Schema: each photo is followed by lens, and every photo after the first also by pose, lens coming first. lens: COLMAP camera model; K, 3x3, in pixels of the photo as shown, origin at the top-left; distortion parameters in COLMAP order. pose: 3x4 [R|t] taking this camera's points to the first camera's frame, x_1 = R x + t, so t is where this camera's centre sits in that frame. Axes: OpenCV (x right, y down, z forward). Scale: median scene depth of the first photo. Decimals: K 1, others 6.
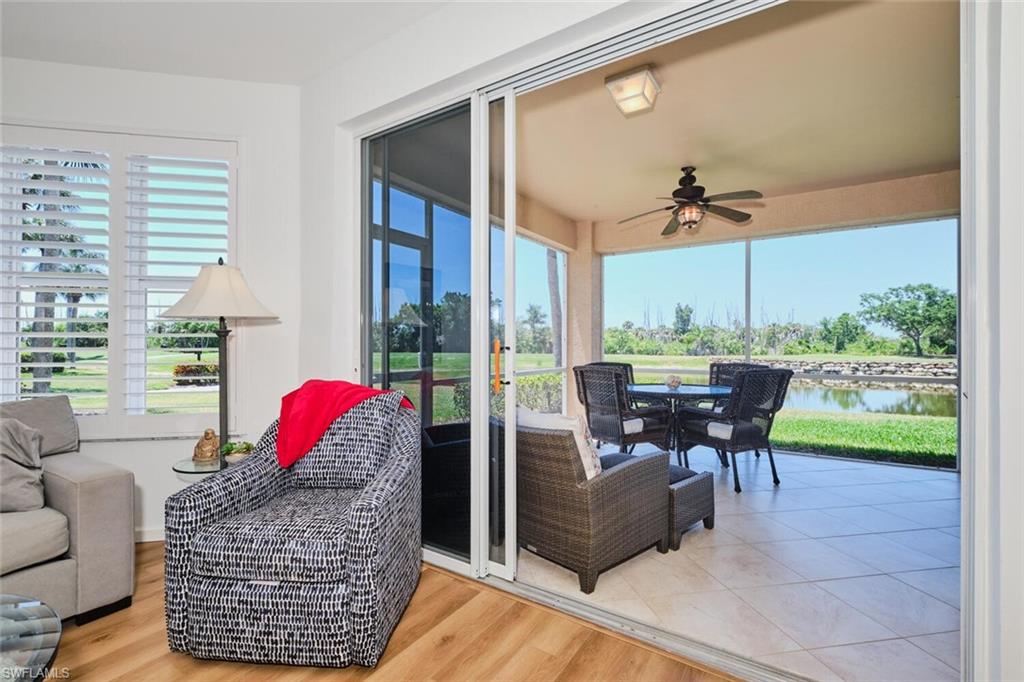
lens RADIAL K [[456.1, 0, 498.6], [0, 456.1, 341.4], [0, 0, 1]] dist [0.003294, -0.005340]
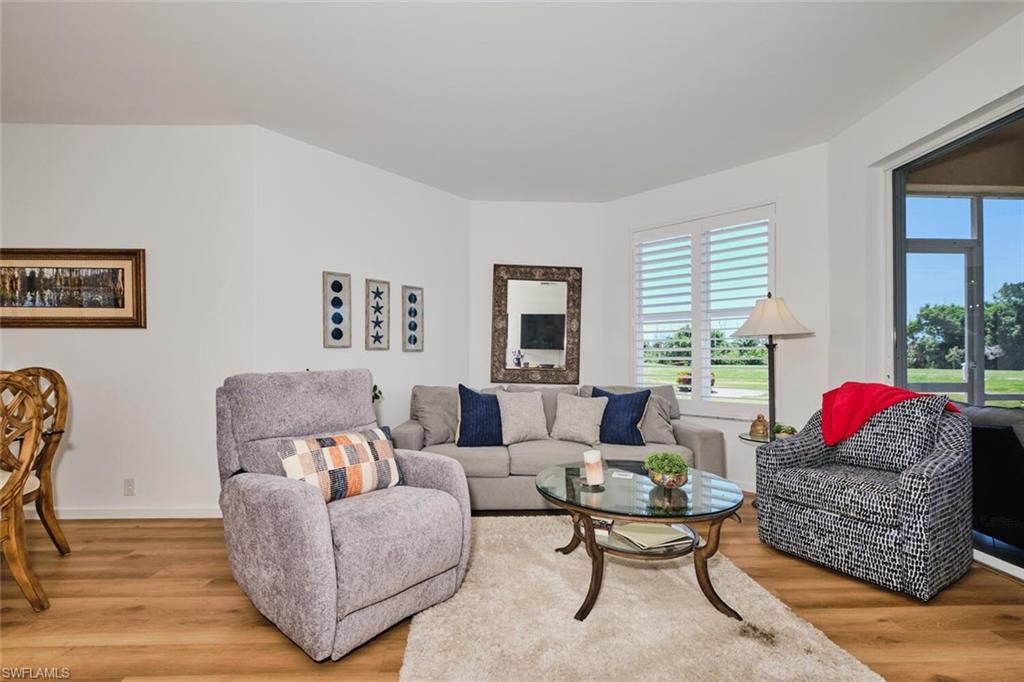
lens RADIAL K [[448.2, 0, 511.7], [0, 448.2, 356.0], [0, 0, 1]] dist [-0.004870, -0.000834]
pose [[0.580917, -0.004939, -0.813948, 0.027550], [0.005742, 0.999982, -0.001969, 0.005373], [0.813943, -0.003530, 0.580934, -0.250214]]
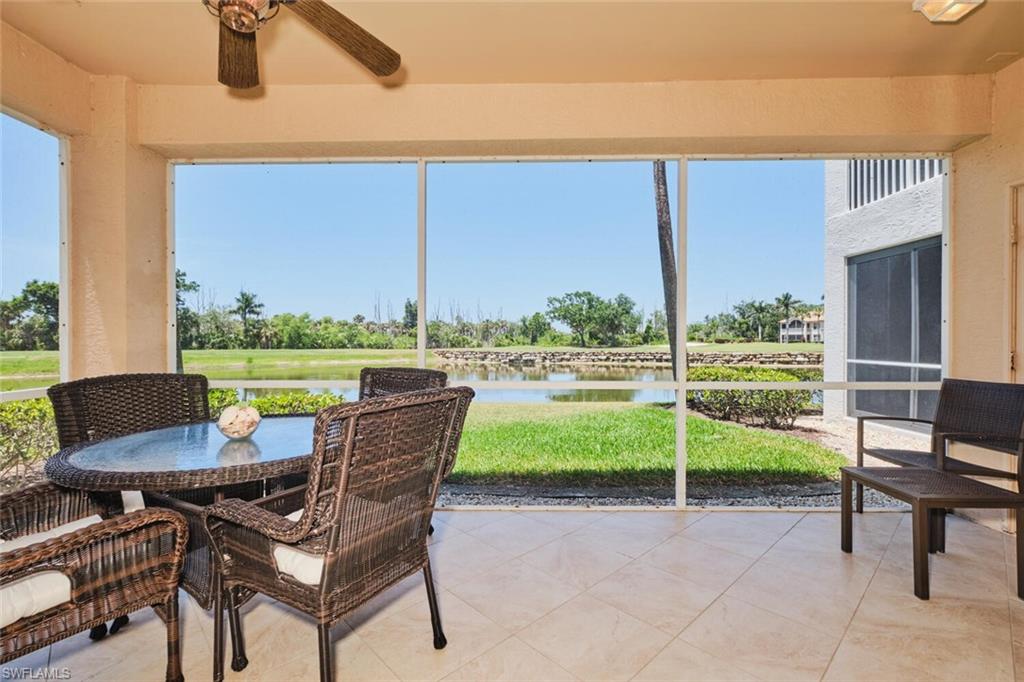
lens RADIAL K [[456.1, 0, 502.1], [0, 456.1, 339.6], [0, 0, 1]] dist [0.003294, -0.005340]
pose [[0.840151, -0.004296, 0.542336, 0.383402], [-0.000592, 0.999961, 0.008837, 0.009055], [-0.542353, -0.007745, 0.840115, 0.544964]]
